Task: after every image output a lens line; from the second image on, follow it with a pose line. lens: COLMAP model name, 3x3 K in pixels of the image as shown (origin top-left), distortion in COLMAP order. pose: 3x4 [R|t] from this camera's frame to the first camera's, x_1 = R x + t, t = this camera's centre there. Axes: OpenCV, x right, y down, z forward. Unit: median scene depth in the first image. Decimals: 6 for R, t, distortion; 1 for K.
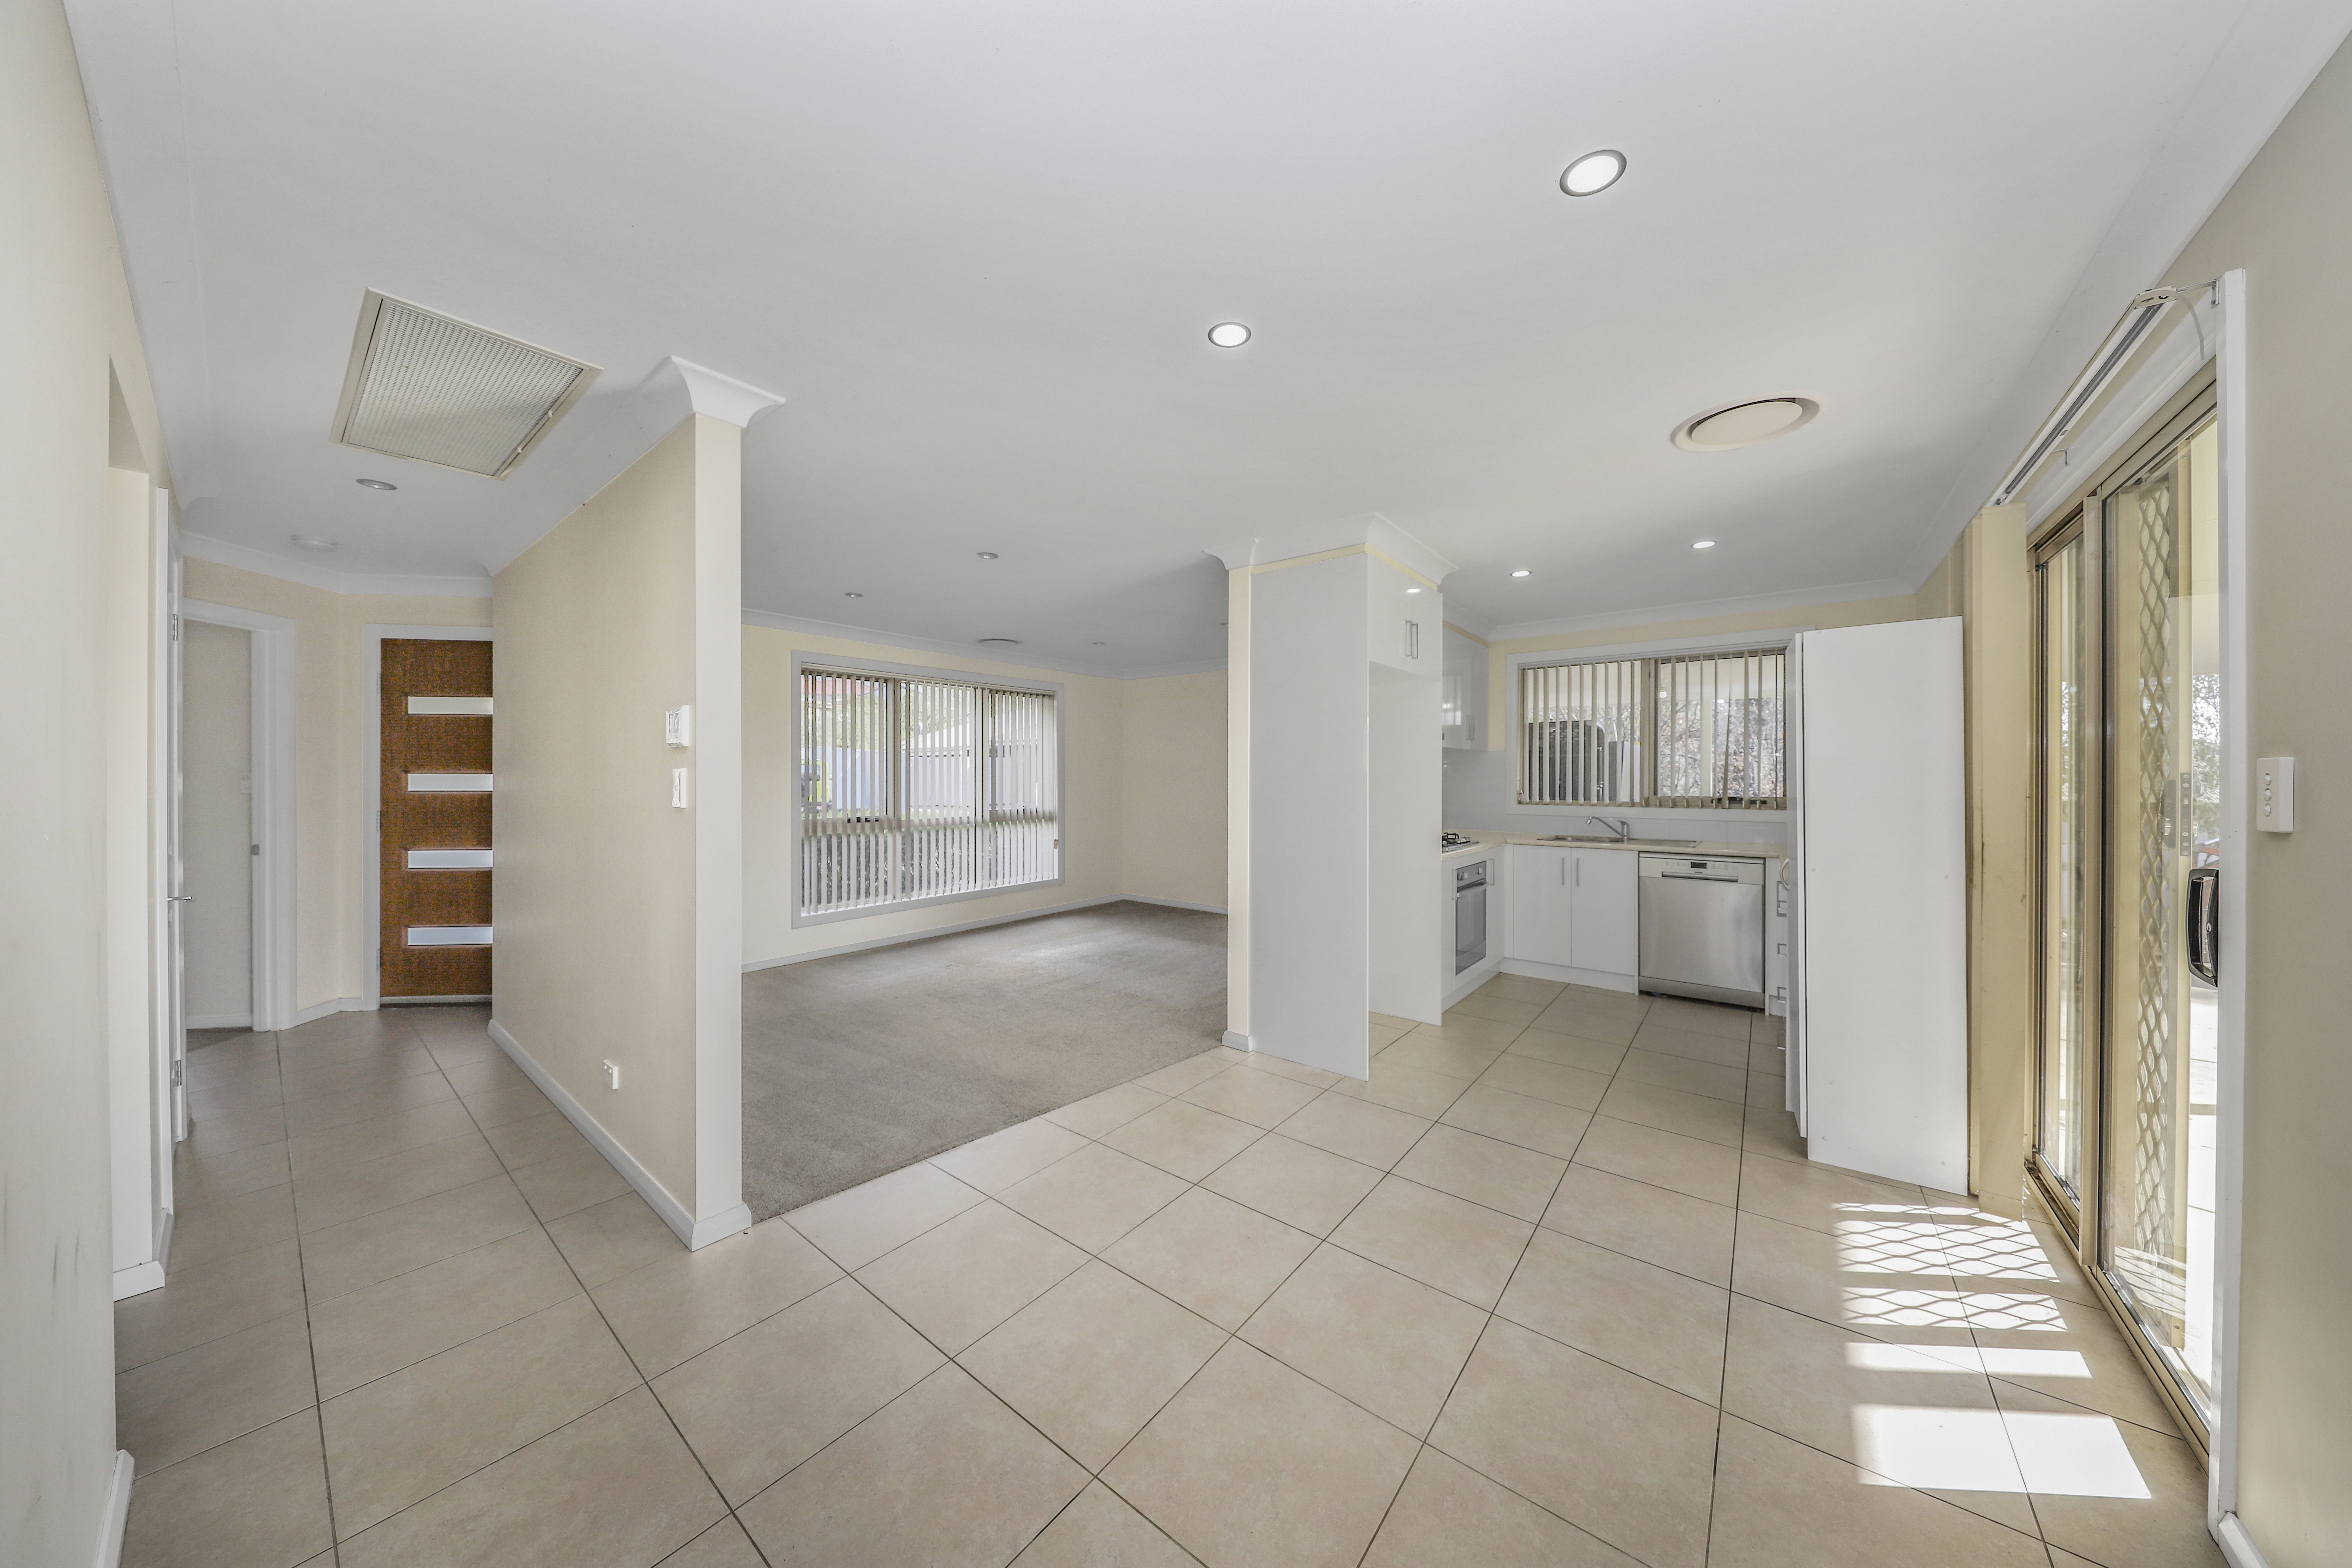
lens RADIAL K [[779.0, 0, 1175.9], [0, 779.0, 762.3], [0, 0, 1]] dist [-0.012328, -0.000022]
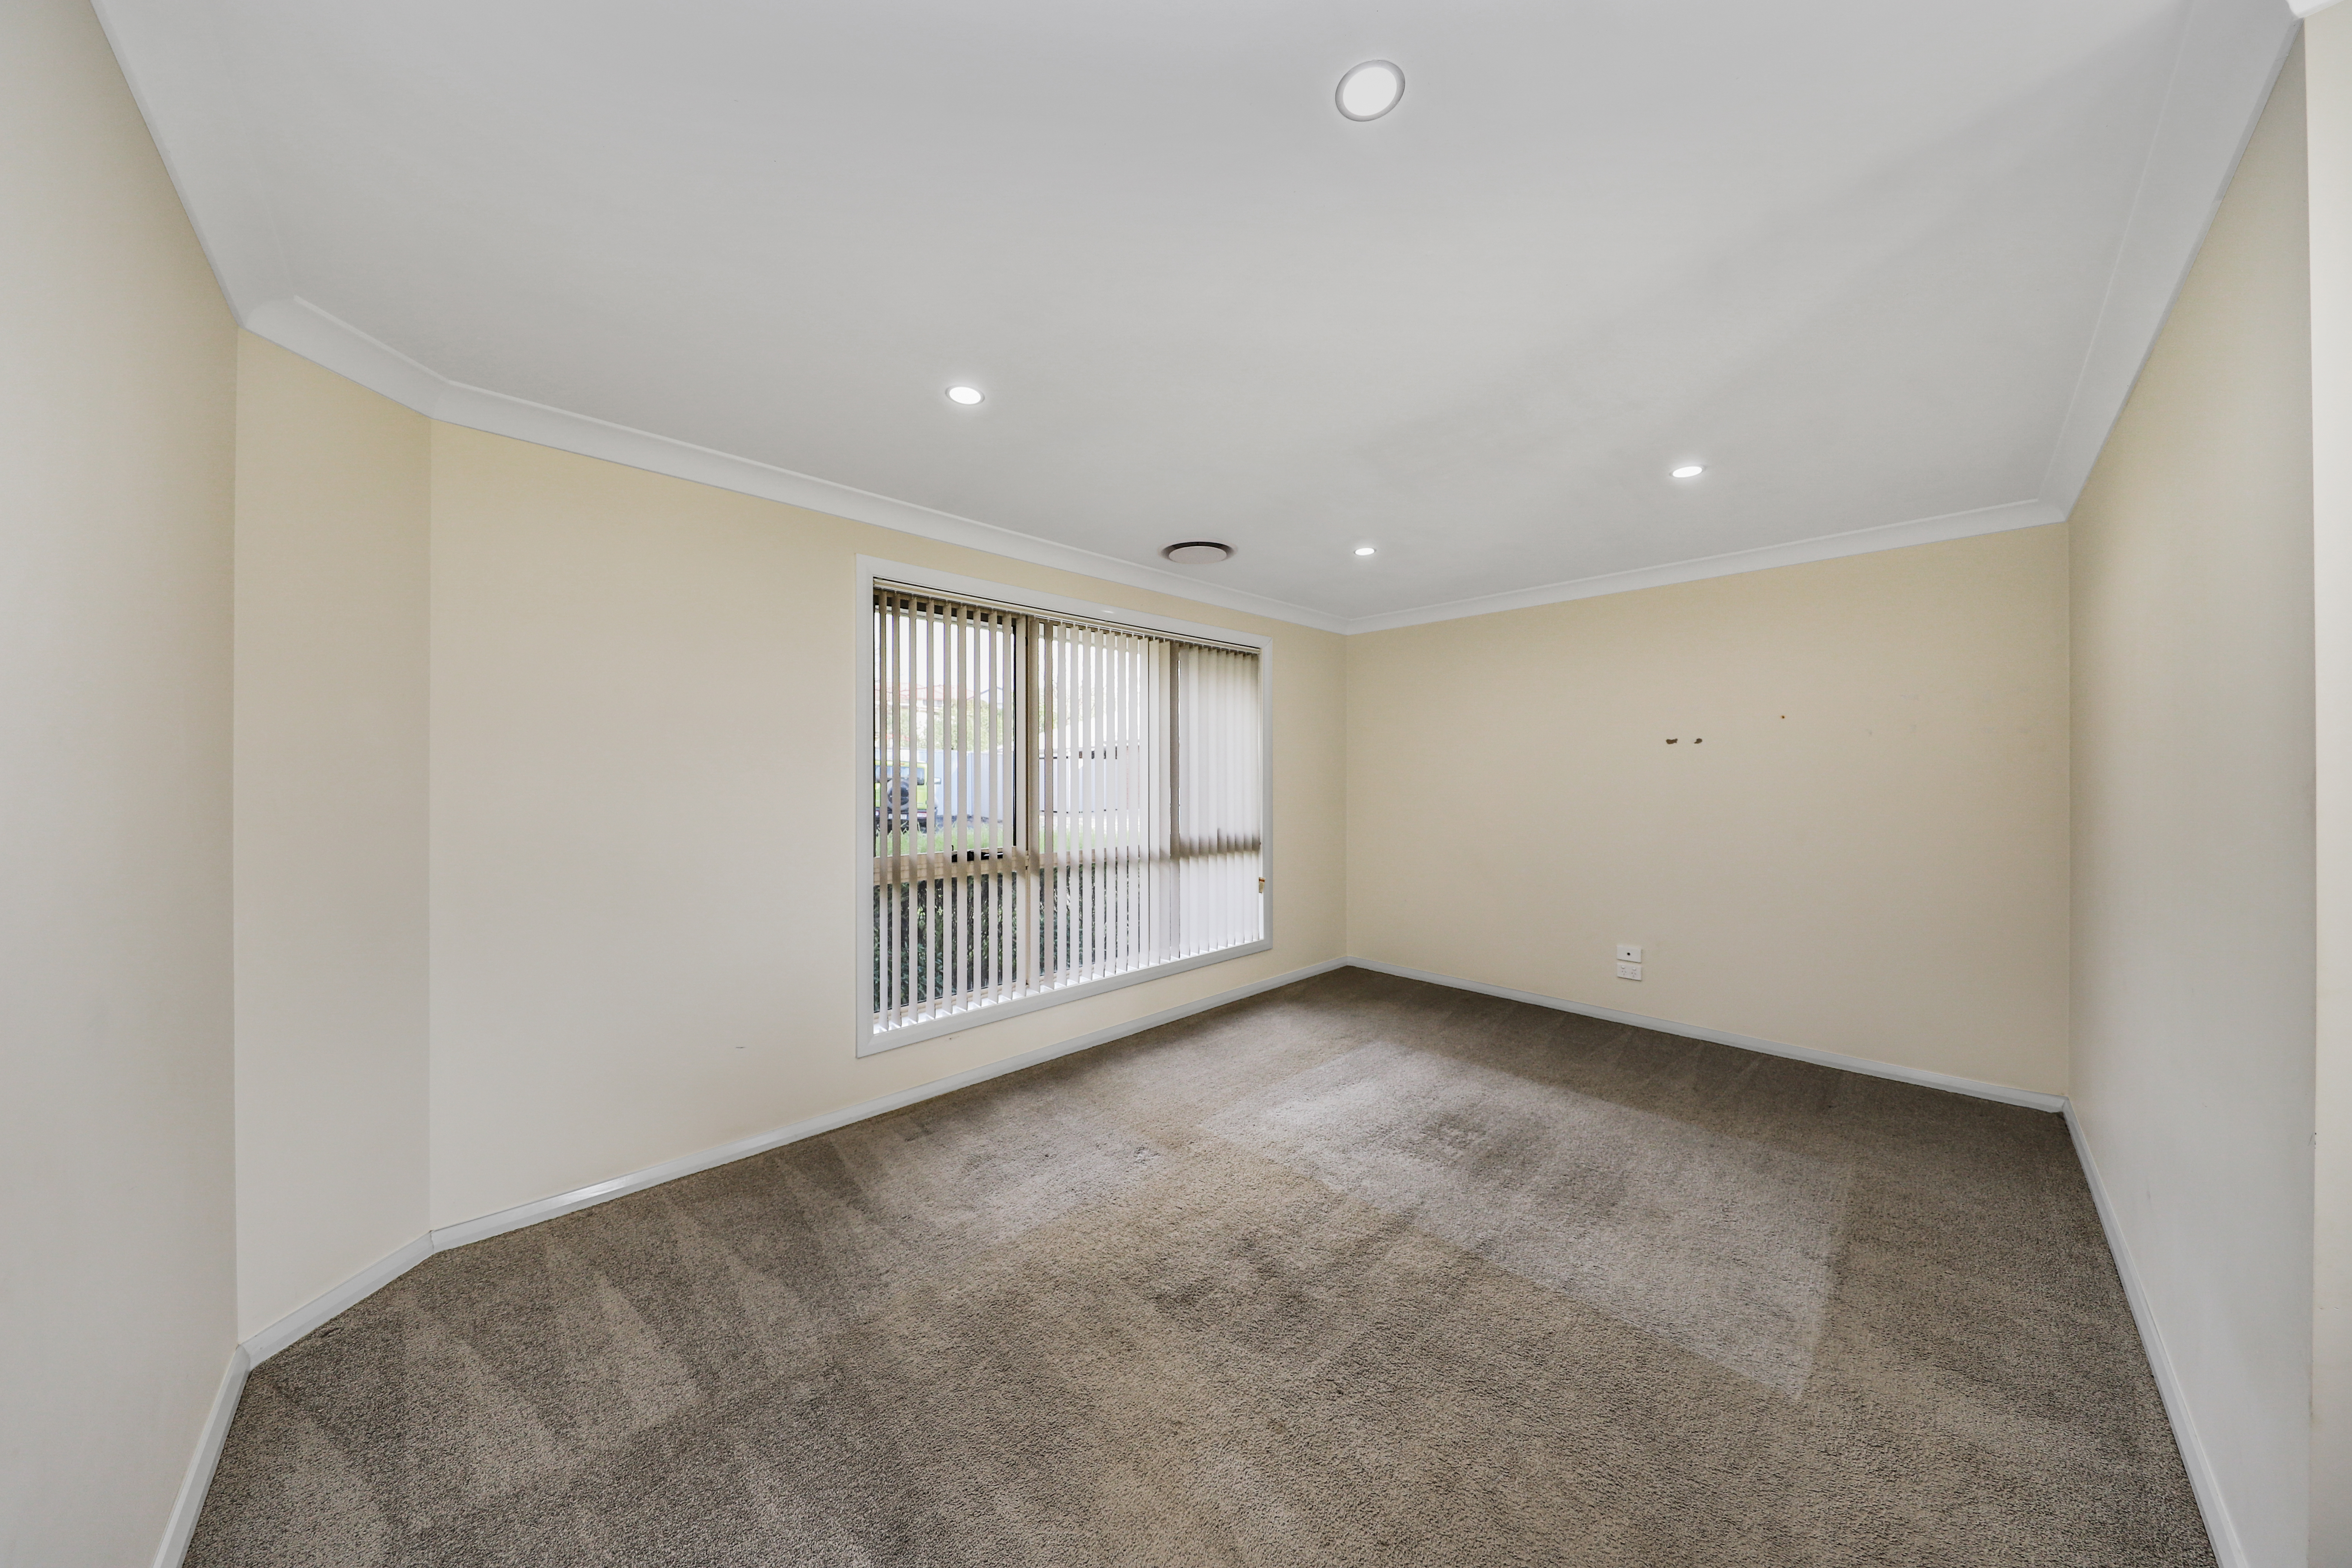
lens RADIAL K [[779.0, 0, 1186.8], [0, 779.0, 776.4], [0, 0, 1]] dist [-0.012328, -0.000022]
pose [[0.993986, 0.004180, -0.109424, -0.193554], [-0.002817, 0.999917, 0.012612, 0.005609], [0.109467, -0.012228, 0.993915, 0.462735]]
